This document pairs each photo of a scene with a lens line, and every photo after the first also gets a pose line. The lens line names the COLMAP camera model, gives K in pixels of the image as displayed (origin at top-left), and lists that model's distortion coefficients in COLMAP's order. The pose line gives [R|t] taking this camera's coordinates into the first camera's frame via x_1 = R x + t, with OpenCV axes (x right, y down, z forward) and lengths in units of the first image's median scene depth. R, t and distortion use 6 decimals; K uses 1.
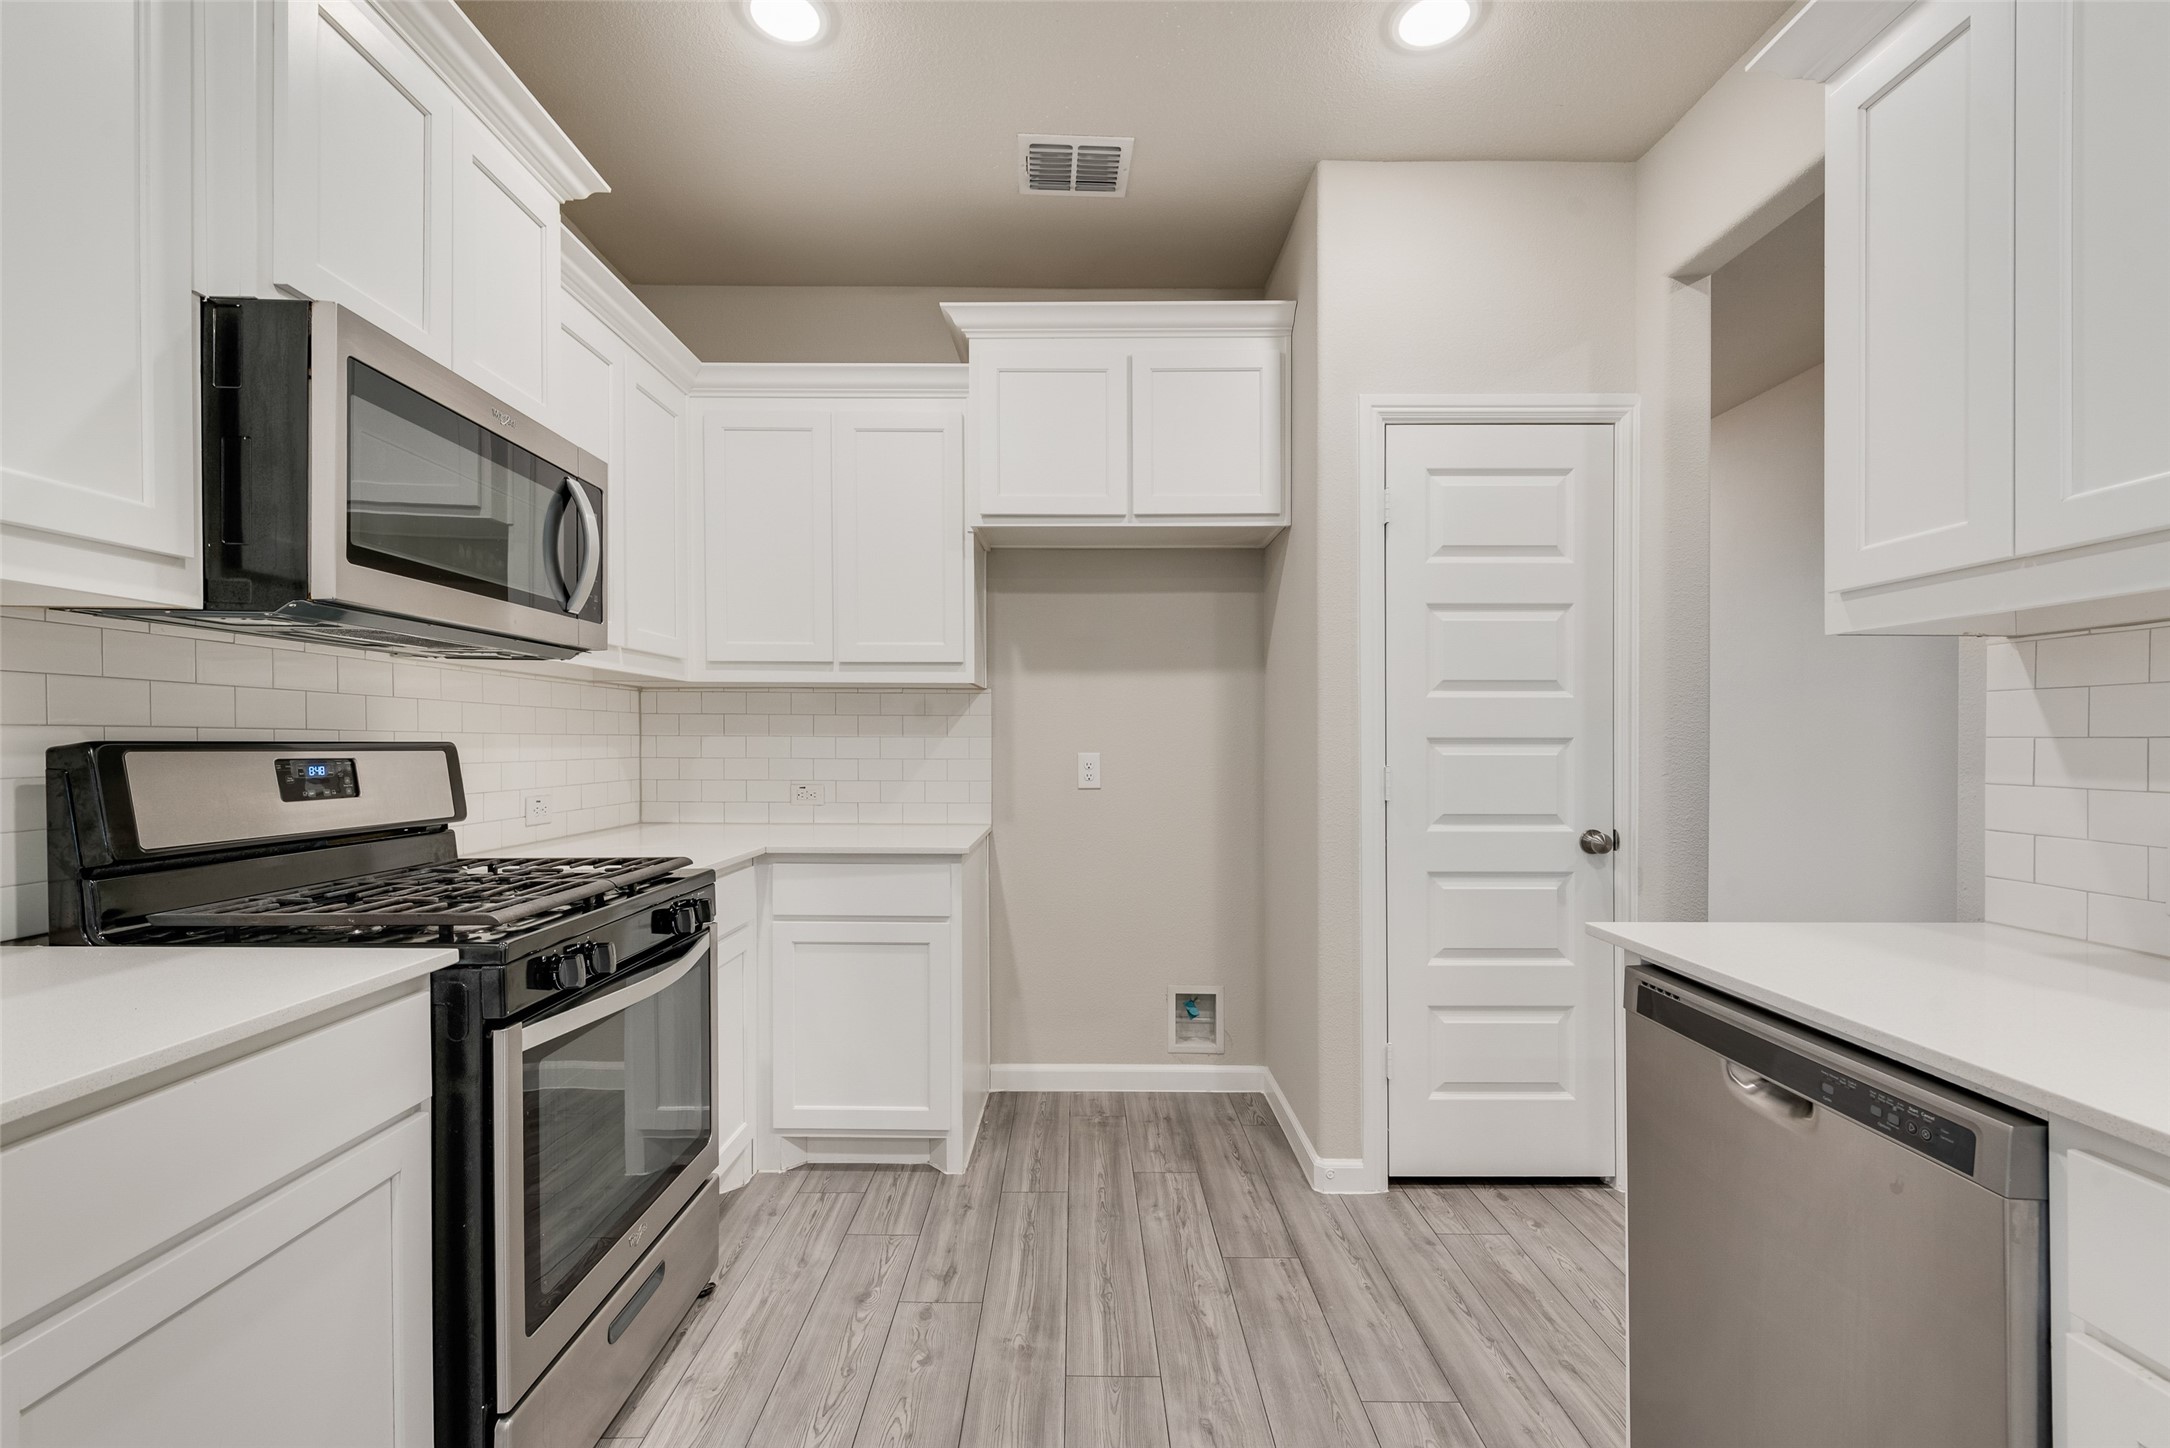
lens RADIAL K [[897.6, 0, 1088.0], [0, 897.6, 744.0], [0, 0, 1]] dist [0.000425, -0.000054]
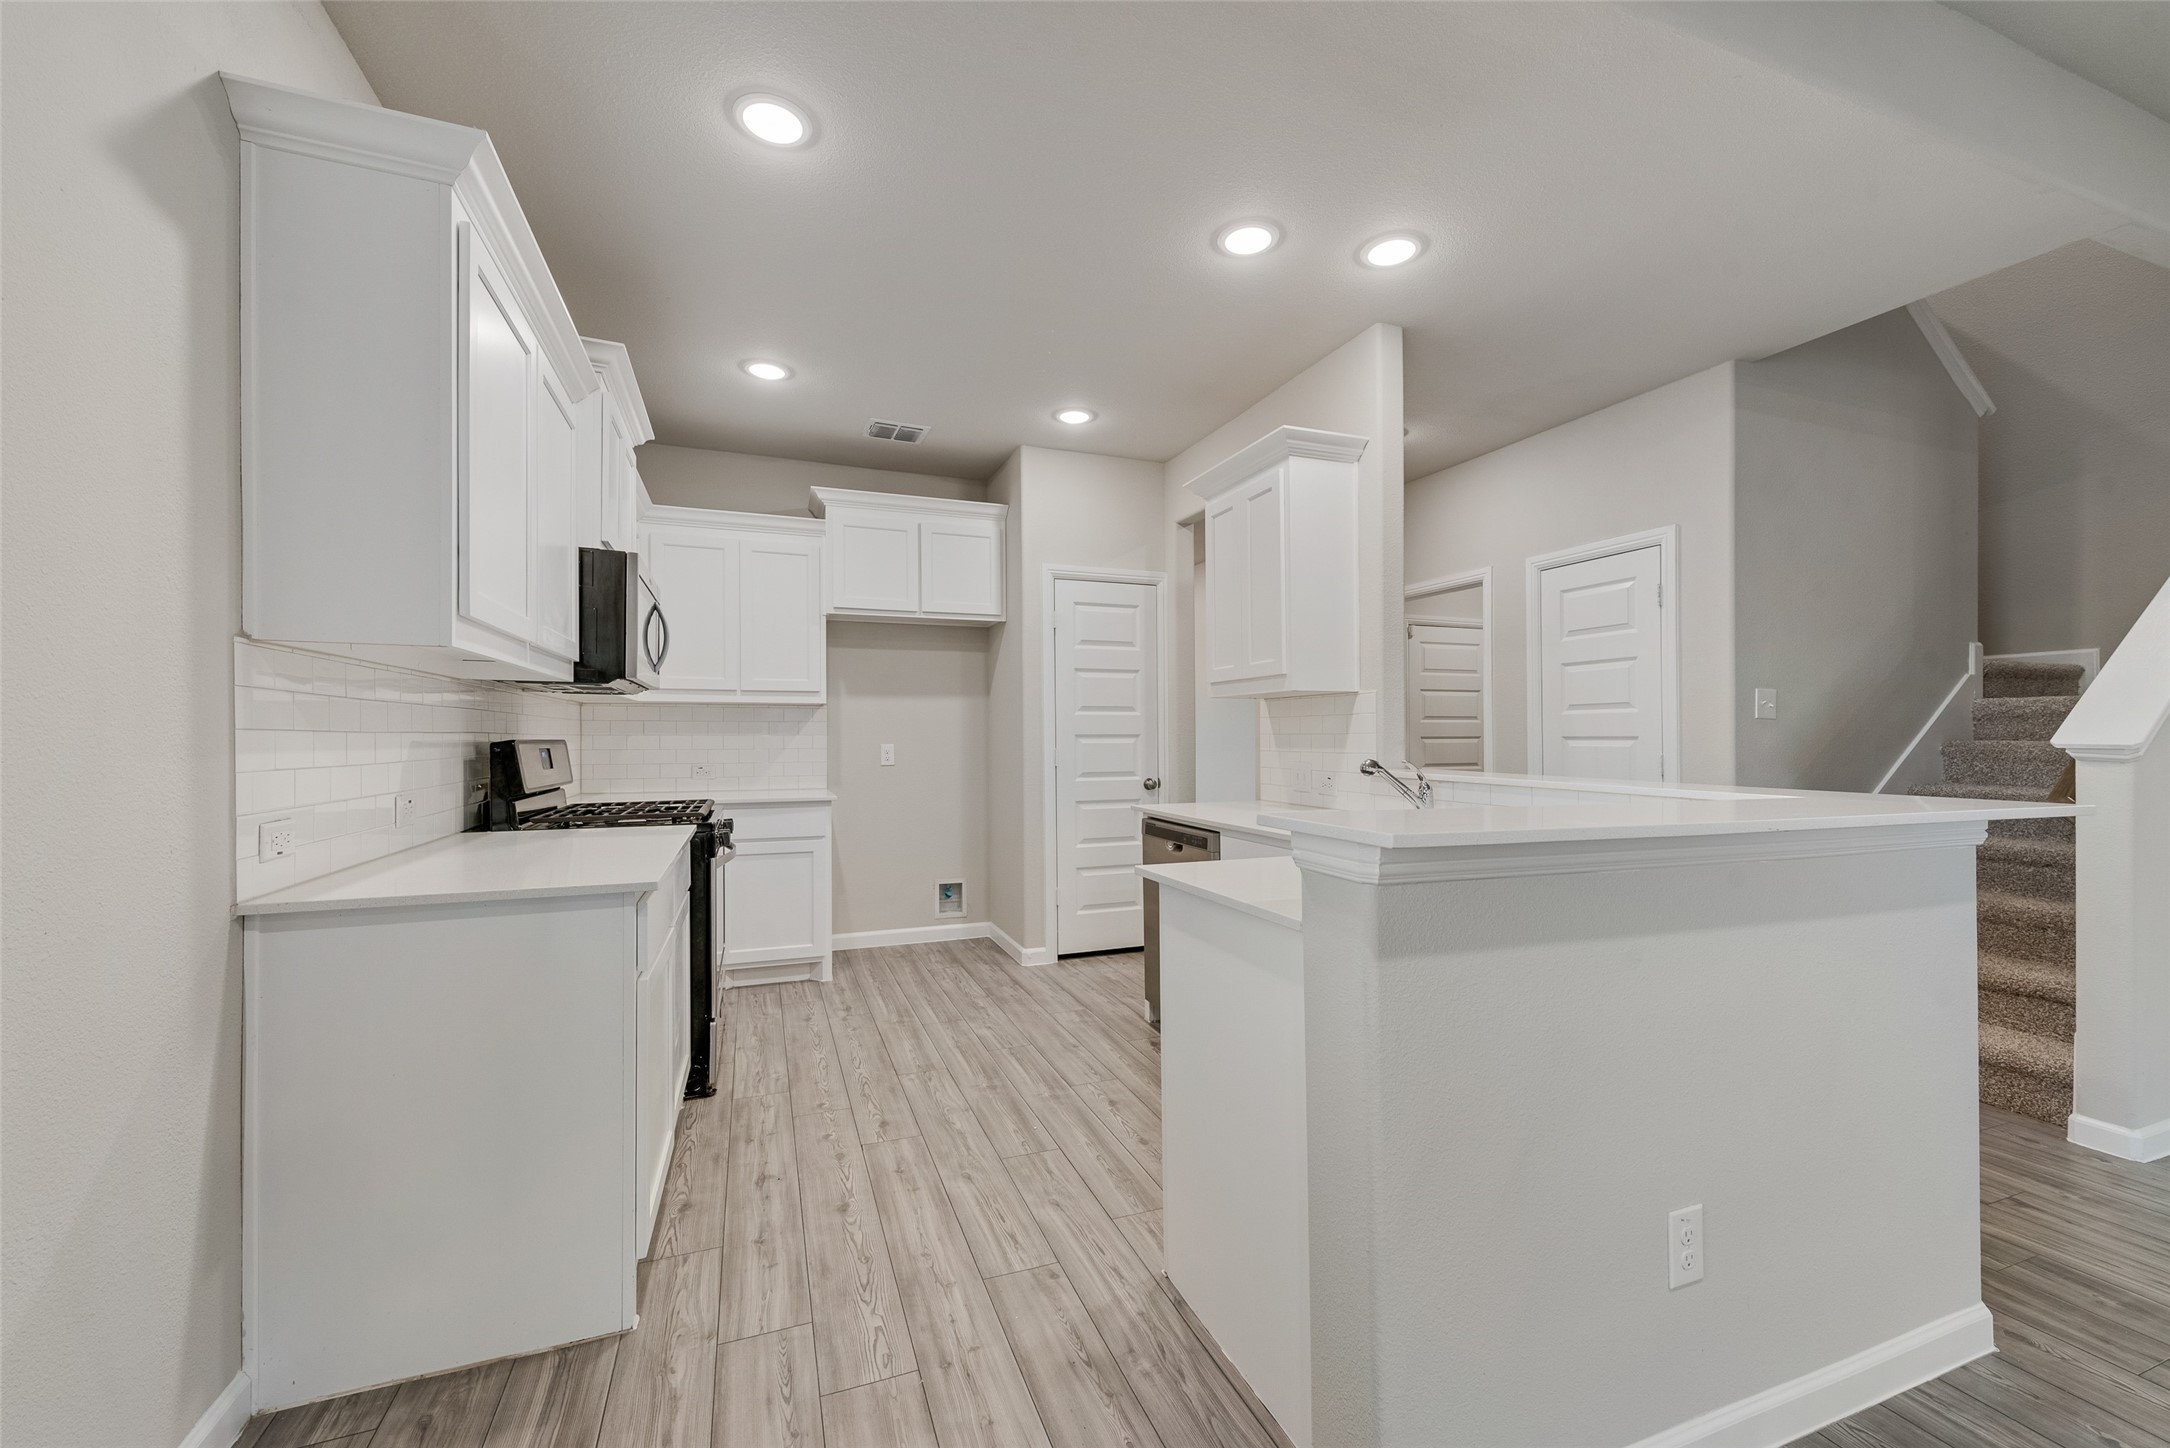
lens RADIAL K [[897.6, 0, 1078.7], [0, 897.6, 728.3], [0, 0, 1]] dist [0.000425, -0.000054]
pose [[0.936384, -0.002586, 0.350968, -0.316505], [0.006974, 0.999913, -0.011240, 0.001660], [-0.350908, 0.012973, 0.936320, -0.878244]]
